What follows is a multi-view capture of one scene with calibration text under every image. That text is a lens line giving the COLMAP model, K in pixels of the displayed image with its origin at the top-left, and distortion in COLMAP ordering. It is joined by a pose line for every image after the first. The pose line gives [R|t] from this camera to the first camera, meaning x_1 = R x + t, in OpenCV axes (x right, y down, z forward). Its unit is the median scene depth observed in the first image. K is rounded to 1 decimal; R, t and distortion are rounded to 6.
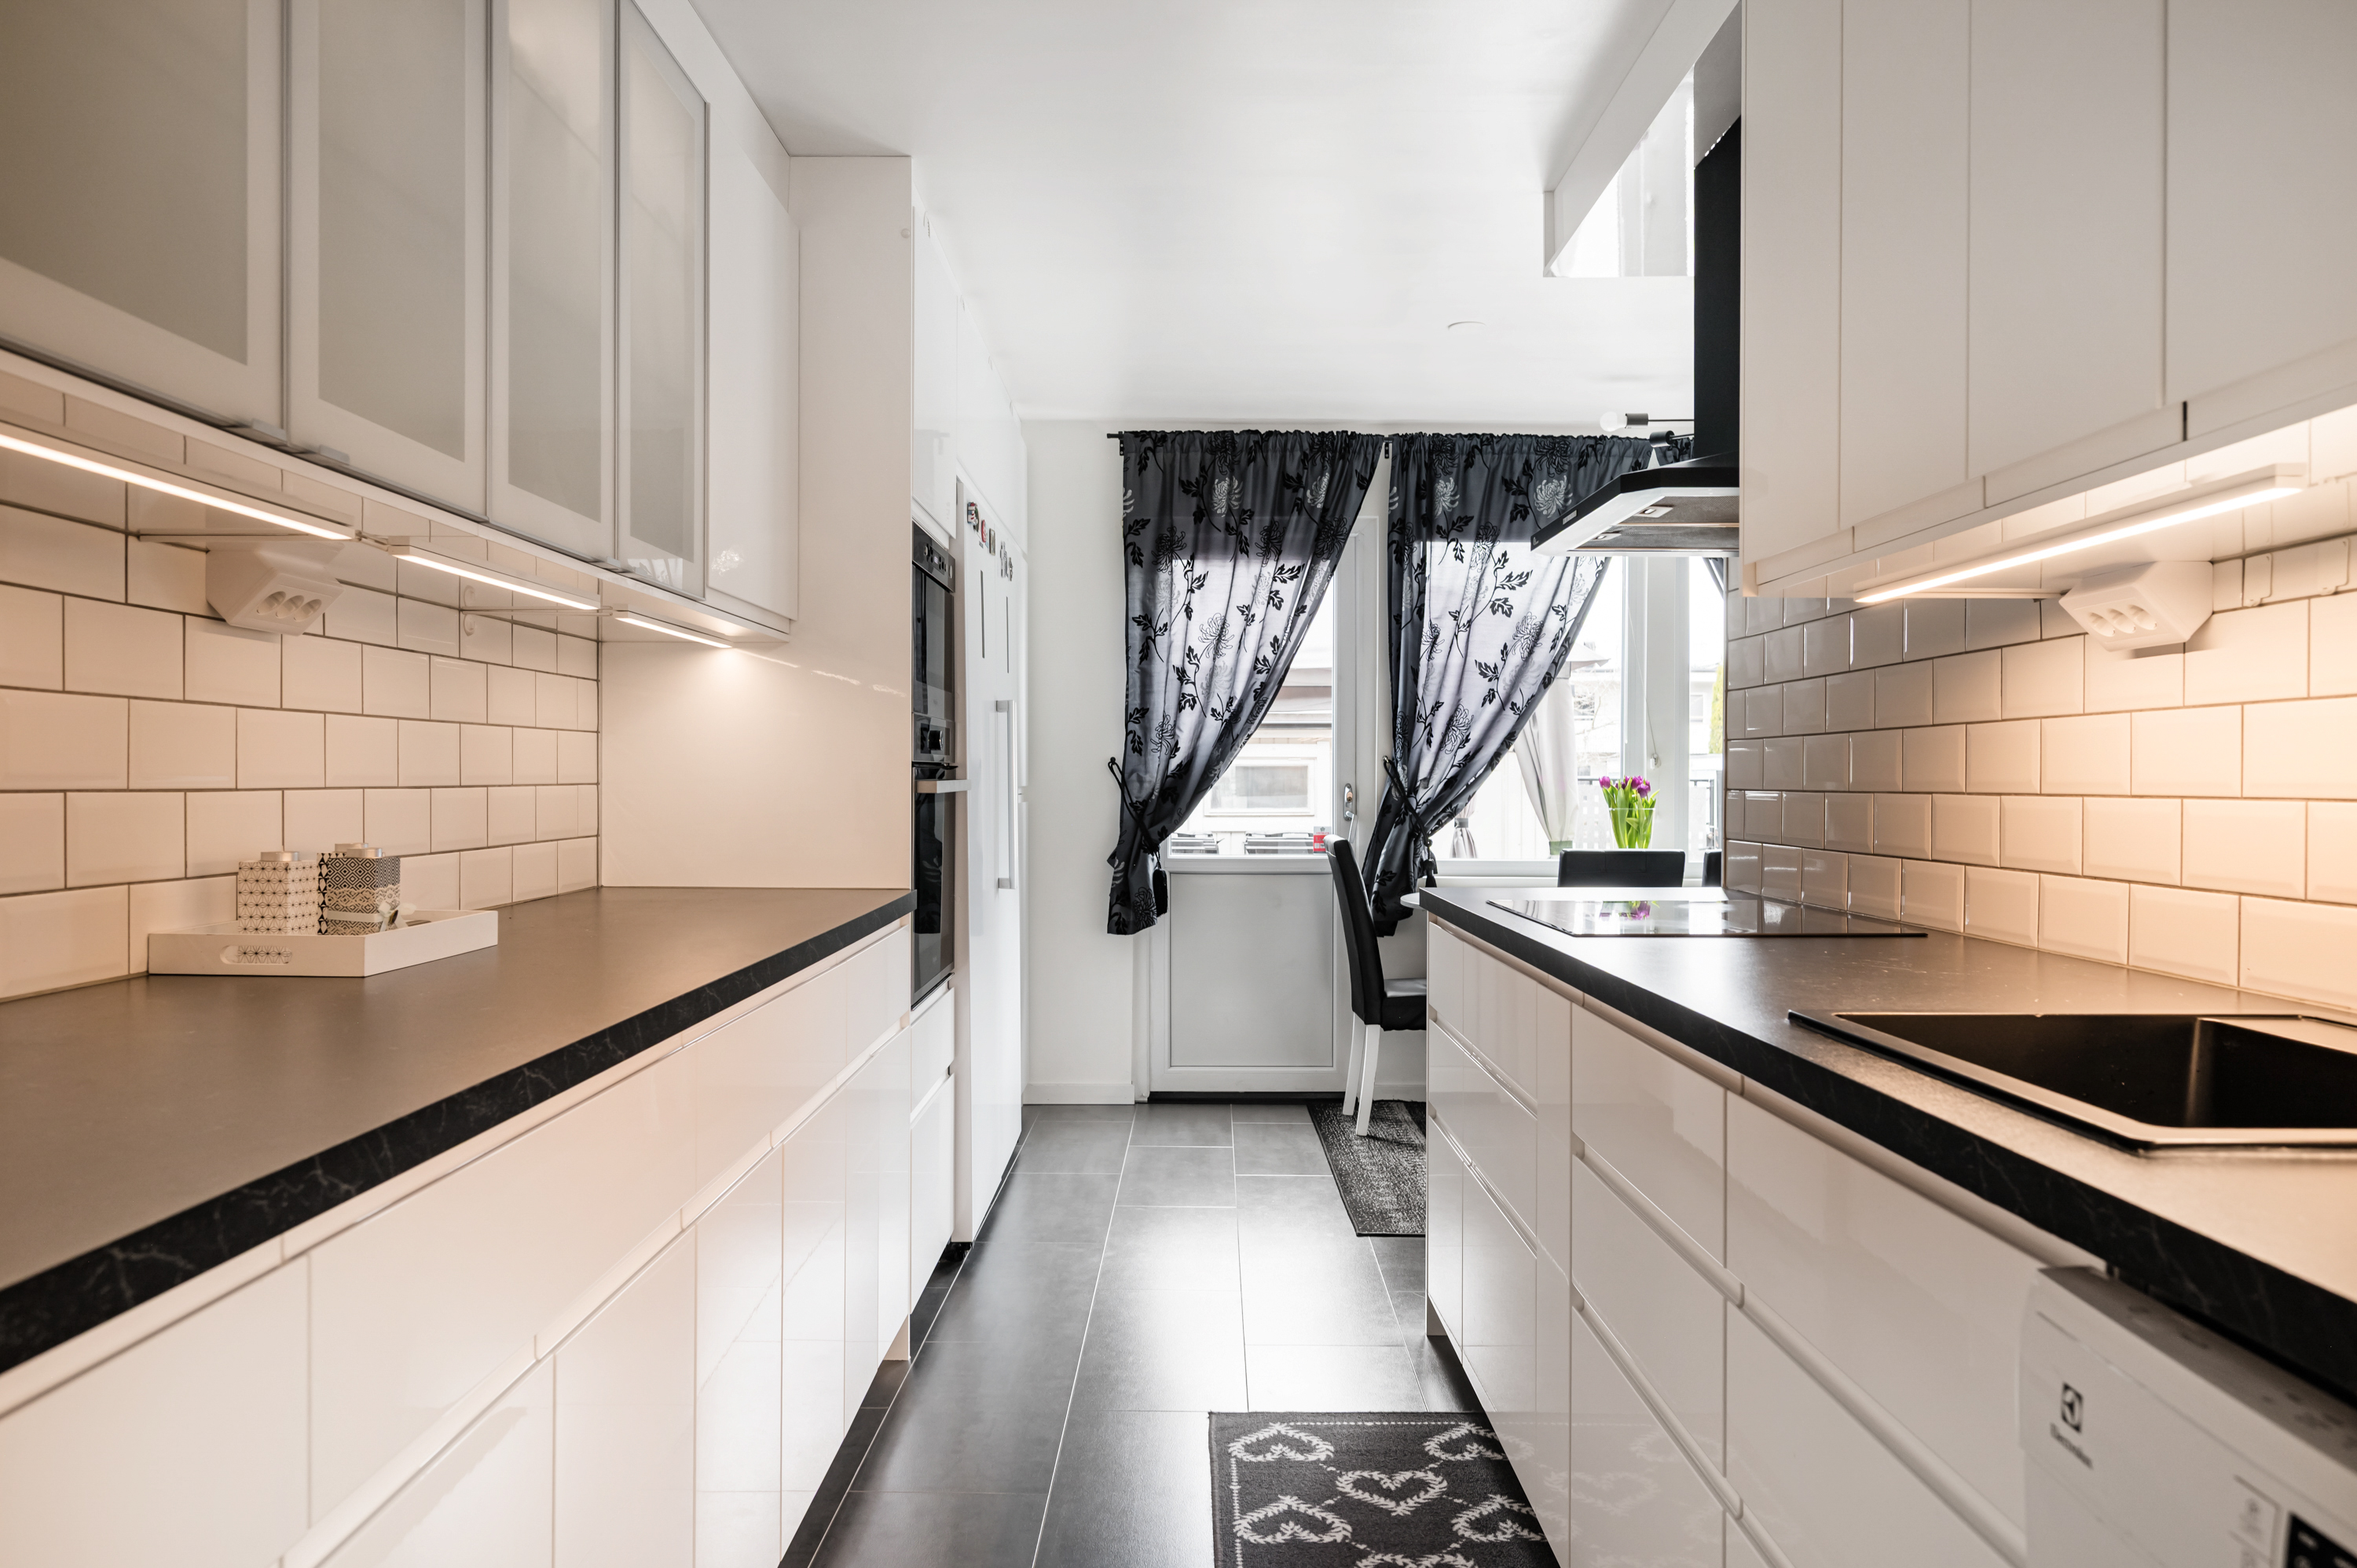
lens RADIAL K [[1505.2, 0, 1177.3], [0, 1505.2, 774.2], [0, 0, 1]] dist [0.001817, 0.000118]
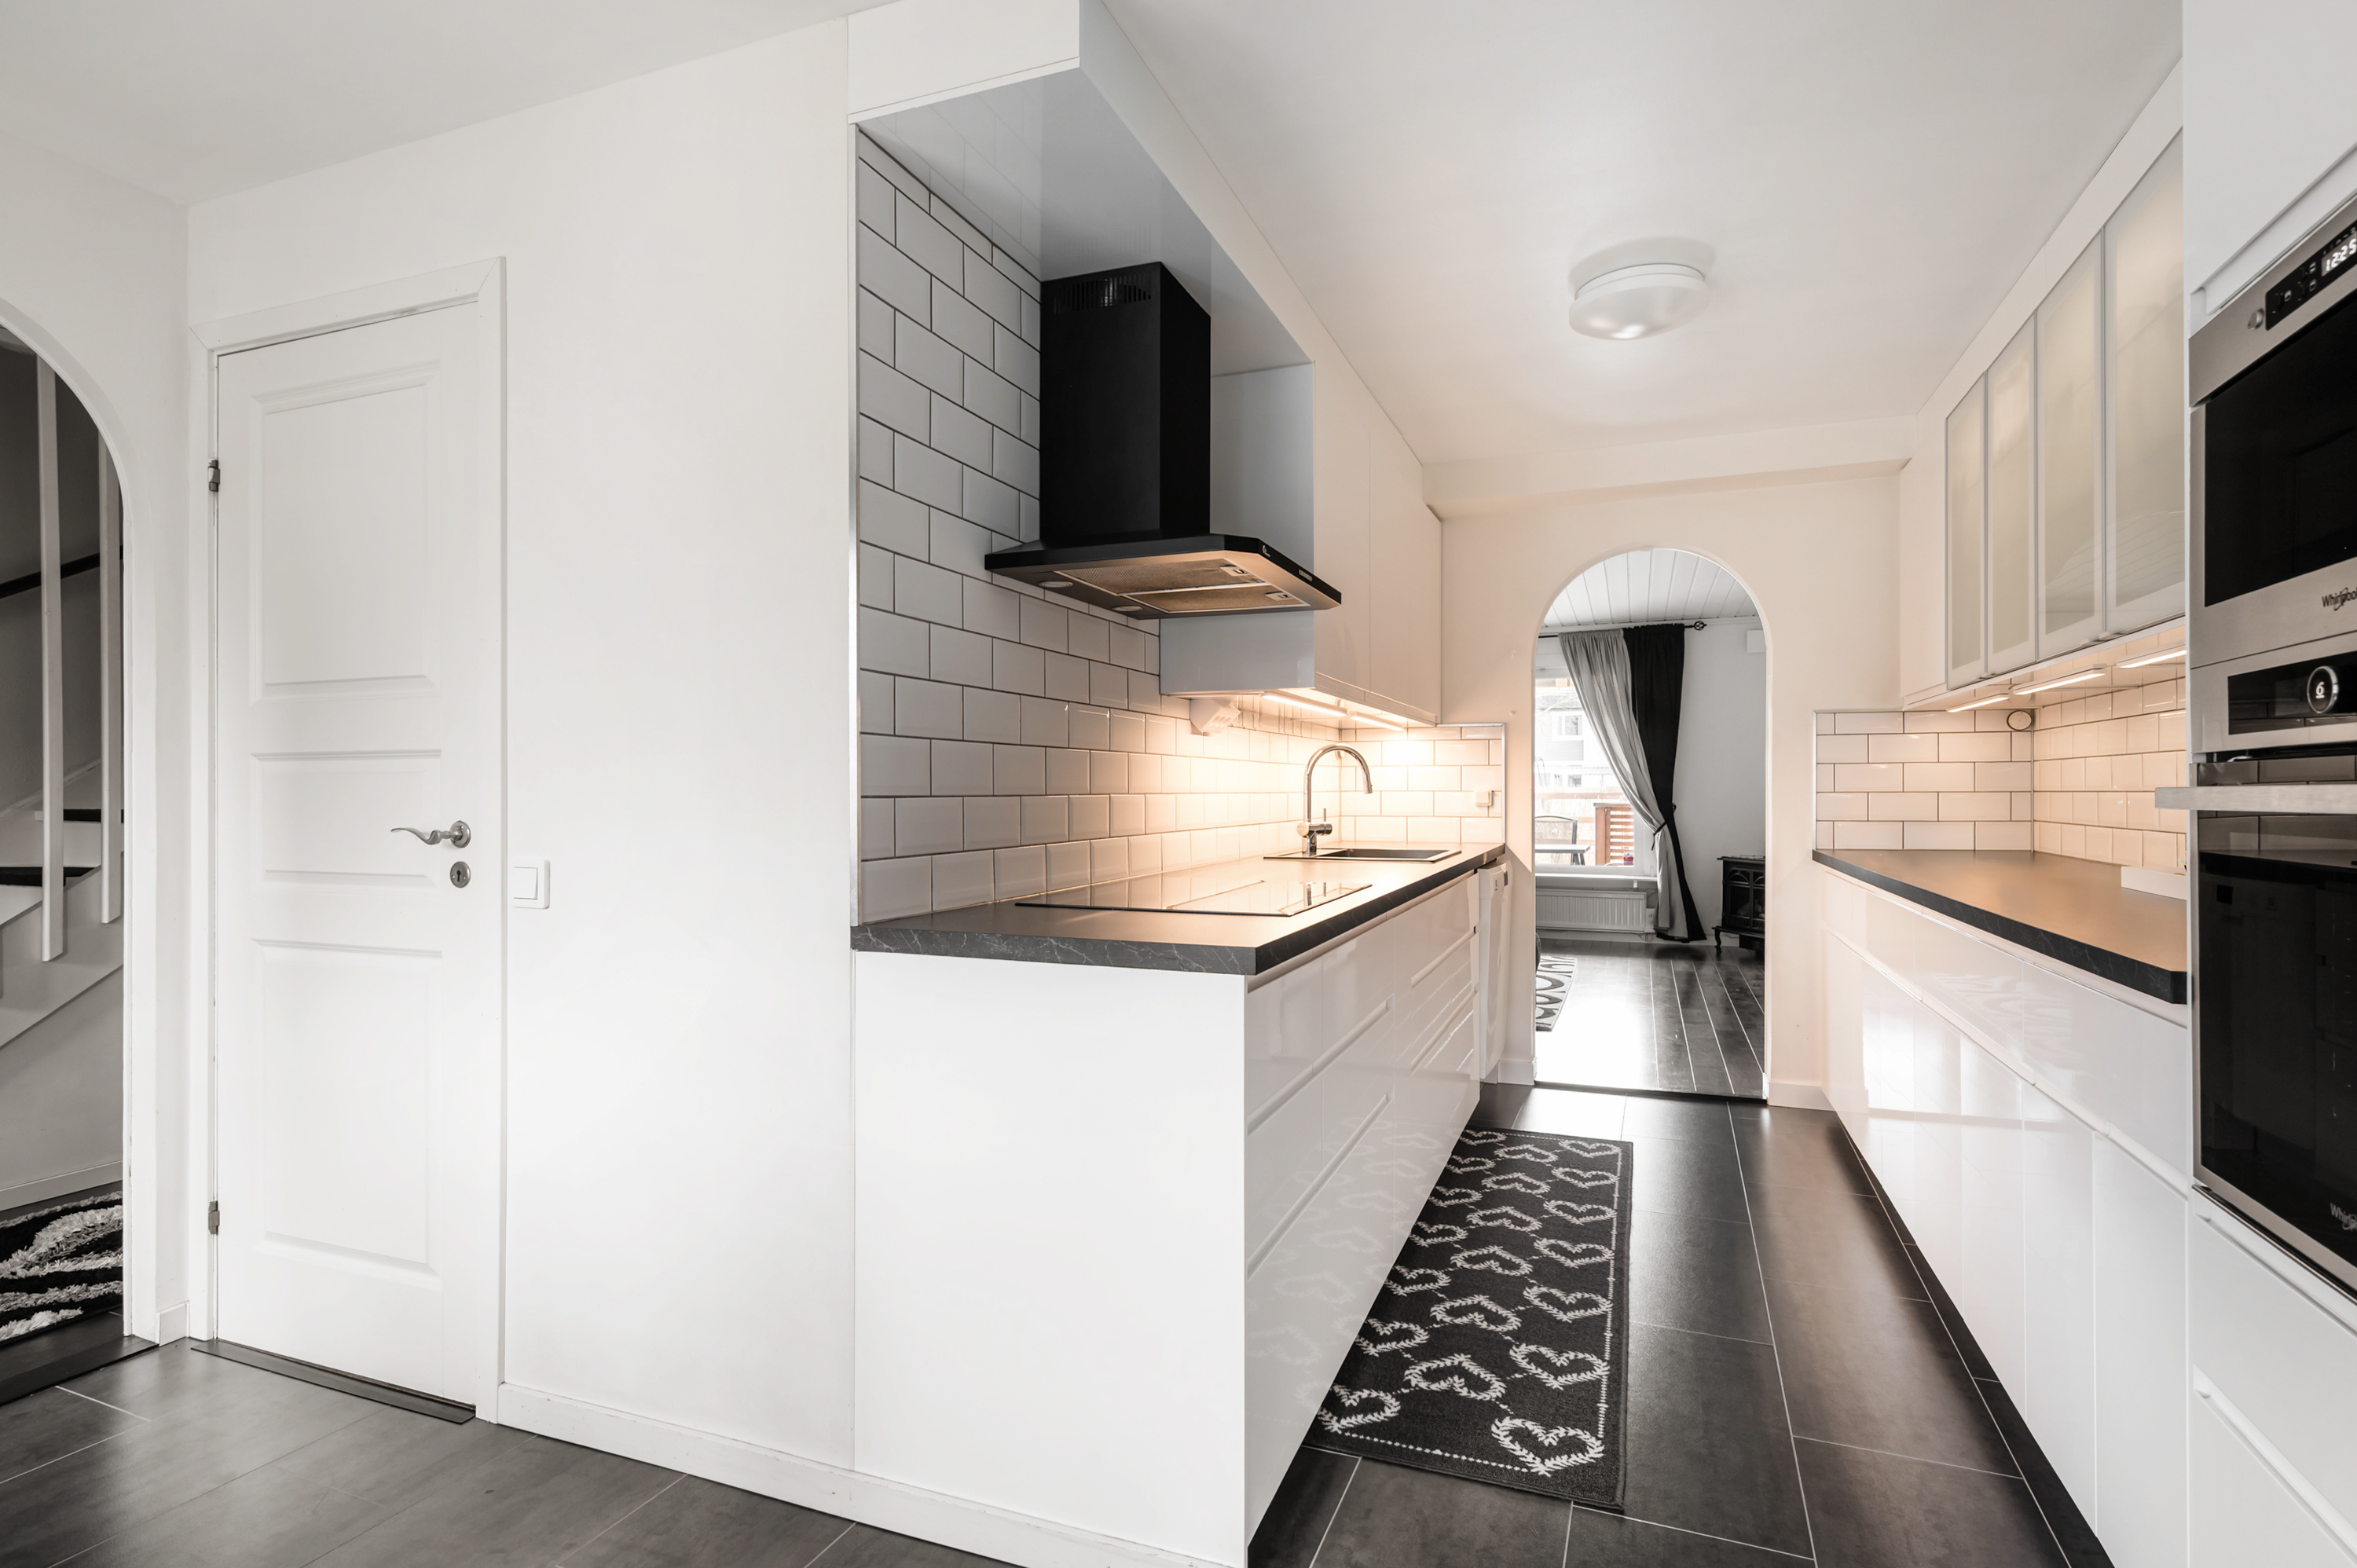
lens RADIAL K [[1141.1, 0, 1053.4], [0, 1141.1, 766.8], [0, 0, 1]] dist [0.003230, 0.000609]
pose [[-0.890268, 0.012804, 0.455258, 0.008464], [0.004686, 0.999809, -0.018956, 0.004709], [-0.455414, -0.014743, -0.890158, 2.020185]]
